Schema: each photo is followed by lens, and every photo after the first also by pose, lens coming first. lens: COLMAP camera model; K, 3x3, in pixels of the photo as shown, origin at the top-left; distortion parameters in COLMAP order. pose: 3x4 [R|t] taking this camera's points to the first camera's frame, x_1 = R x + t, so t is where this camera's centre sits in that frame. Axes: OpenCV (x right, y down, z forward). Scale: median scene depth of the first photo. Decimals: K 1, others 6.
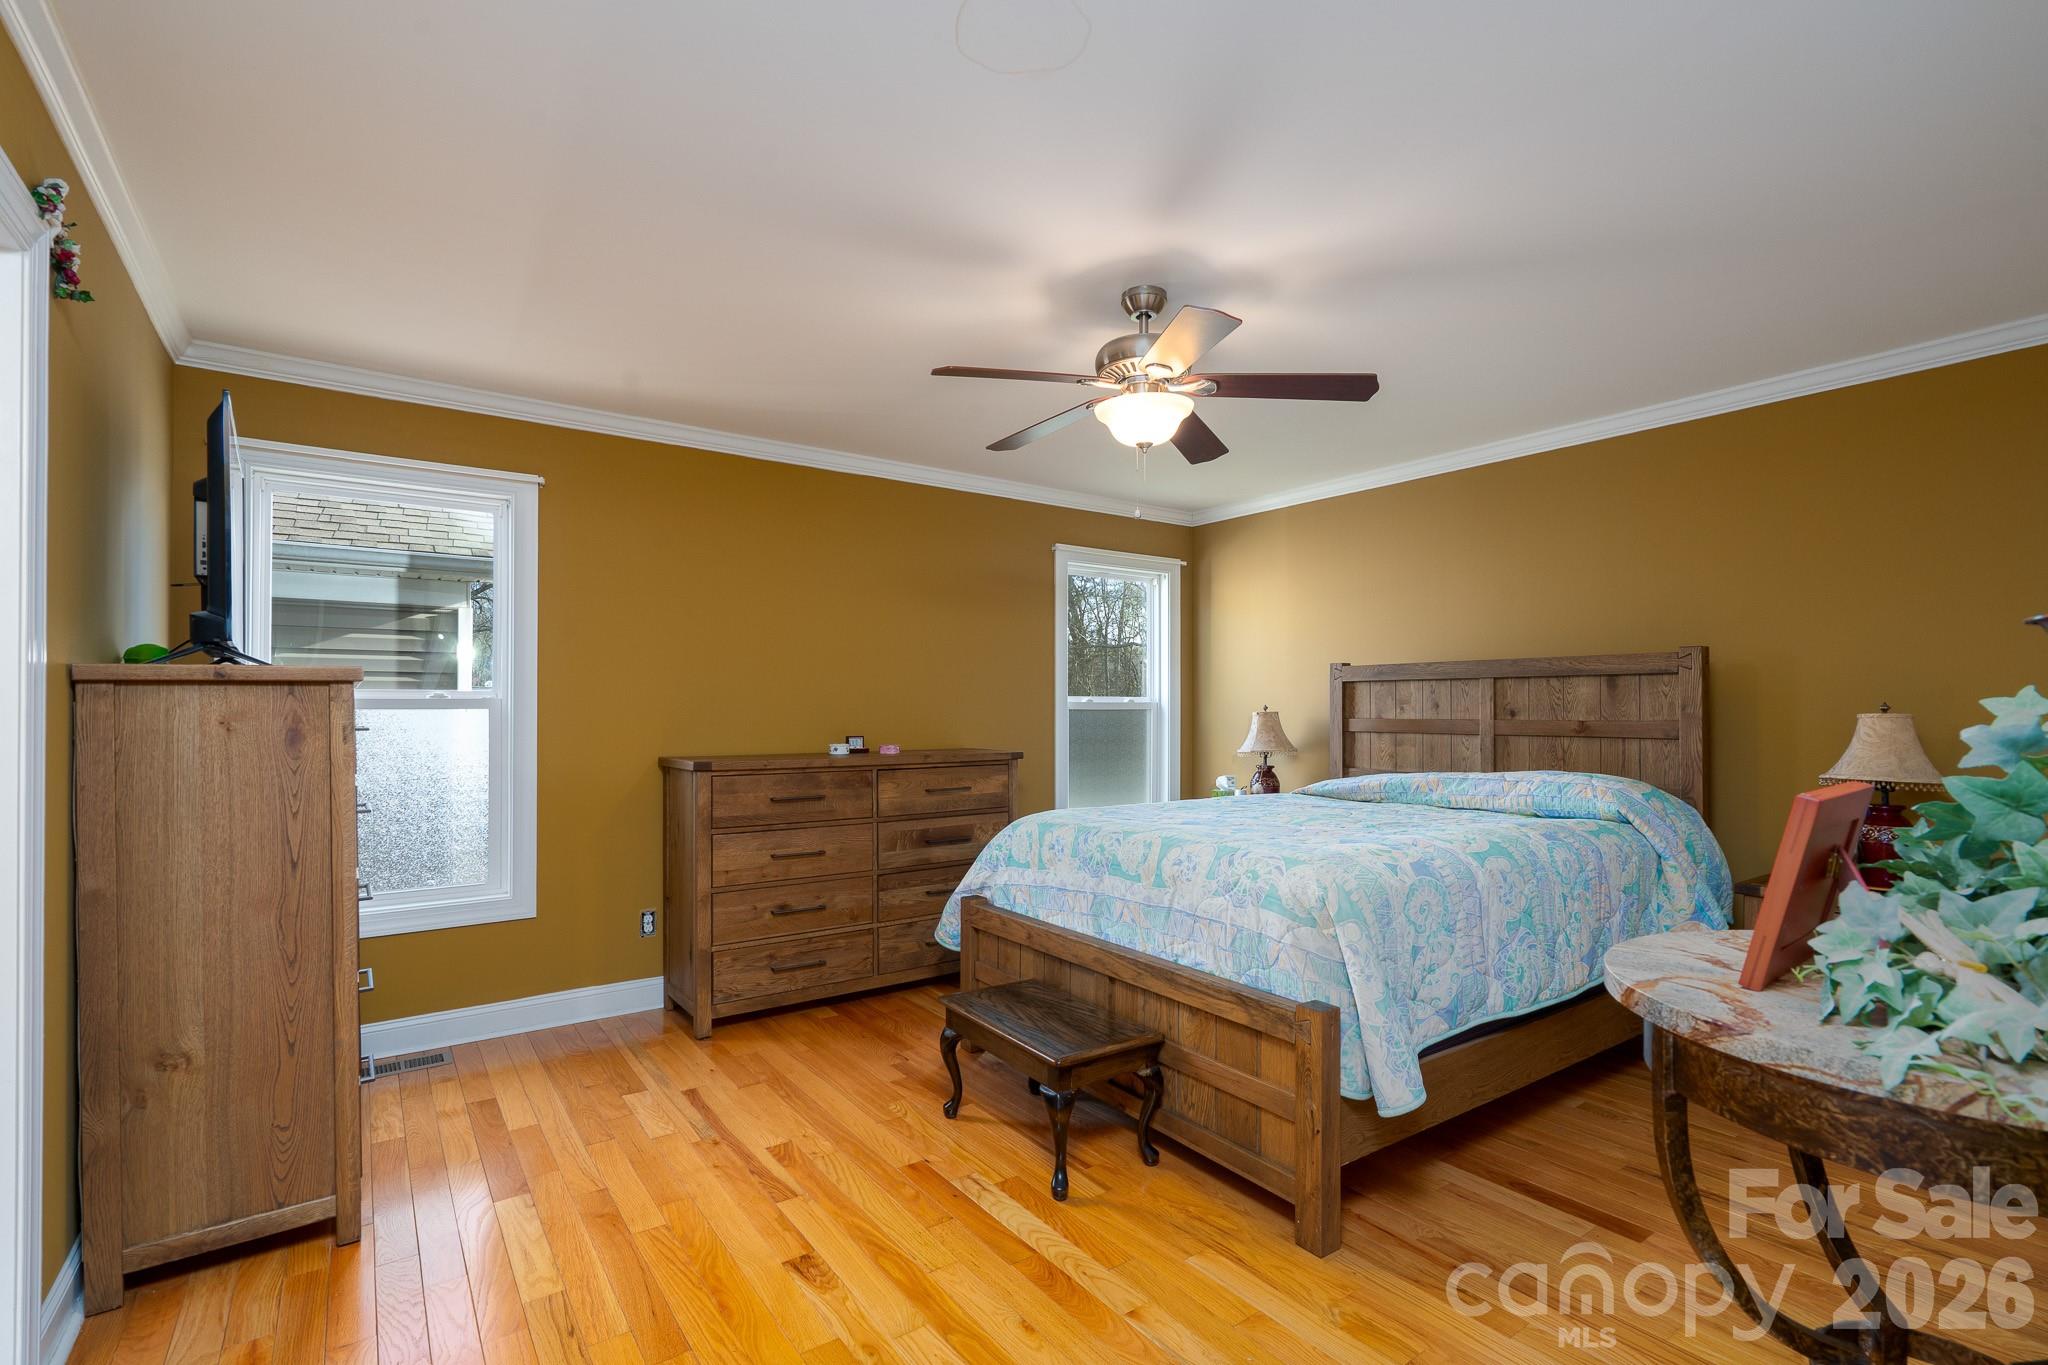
lens RADIAL K [[944.2, 0, 1024.9], [0, 944.2, 697.5], [0, 0, 1]] dist [0.001974, 0.000452]
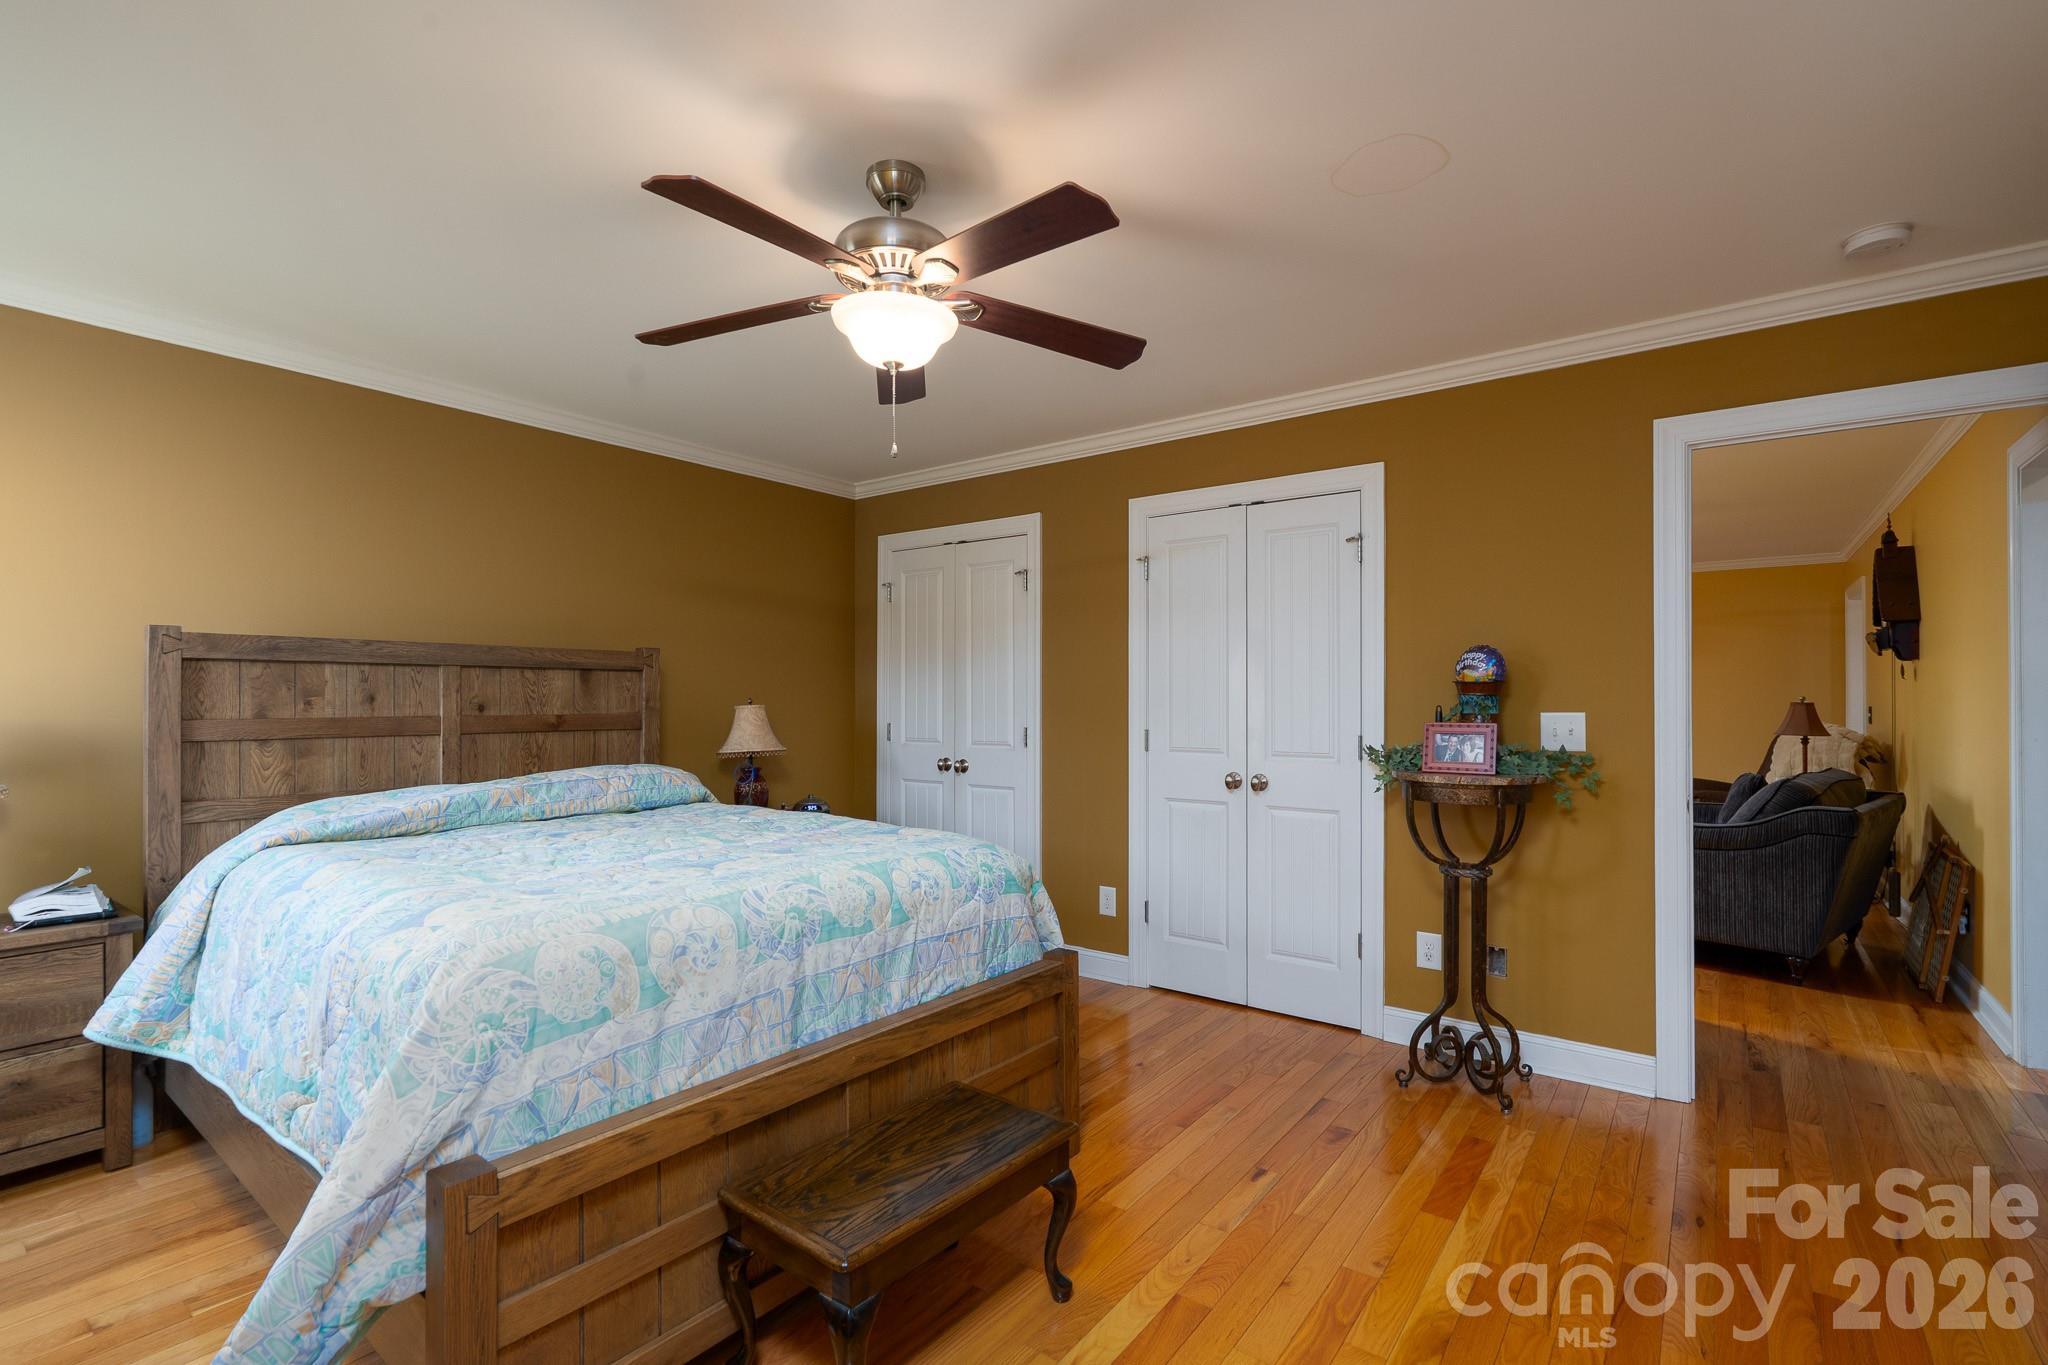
lens RADIAL K [[944.2, 0, 1024.9], [0, 944.2, 697.5], [0, 0, 1]] dist [0.001974, 0.000452]
pose [[-0.296703, 0.003183, 0.954964, -0.470309], [-0.008871, 0.999942, -0.006090, 0.008384], [-0.954928, -0.010279, -0.296658, 0.812417]]
